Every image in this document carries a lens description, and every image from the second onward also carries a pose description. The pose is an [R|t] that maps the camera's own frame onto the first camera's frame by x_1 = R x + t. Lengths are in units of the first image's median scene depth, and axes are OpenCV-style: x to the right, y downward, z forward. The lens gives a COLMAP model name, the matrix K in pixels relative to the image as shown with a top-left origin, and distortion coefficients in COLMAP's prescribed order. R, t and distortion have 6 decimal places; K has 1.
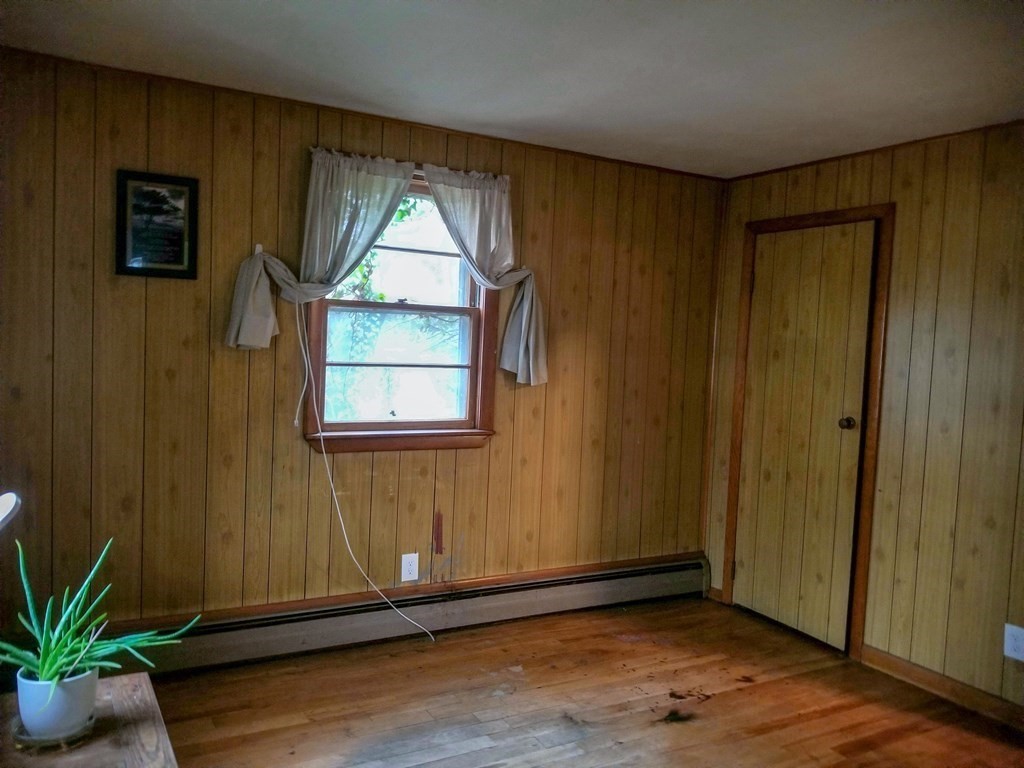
lens RADIAL K [[805.0, 0, 510.4], [0, 805.0, 379.5], [0, 0, 1]] dist [0.072387, -0.041606]
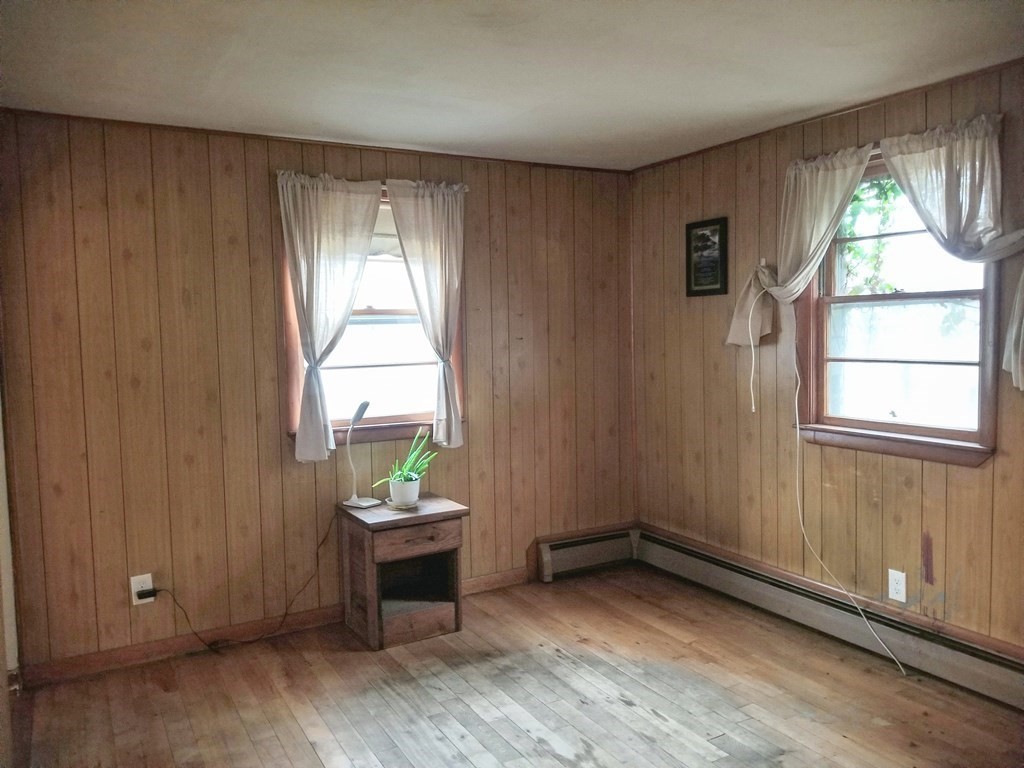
lens RADIAL K [[805.0, 0, 511.0], [0, 805.0, 383.2], [0, 0, 1]] dist [0.072387, -0.041606]
pose [[0.012331, 0.028974, -0.999504, 0.840922], [-0.034152, 0.999009, 0.028538, -0.004900], [0.999341, 0.033783, 0.013308, 0.596164]]
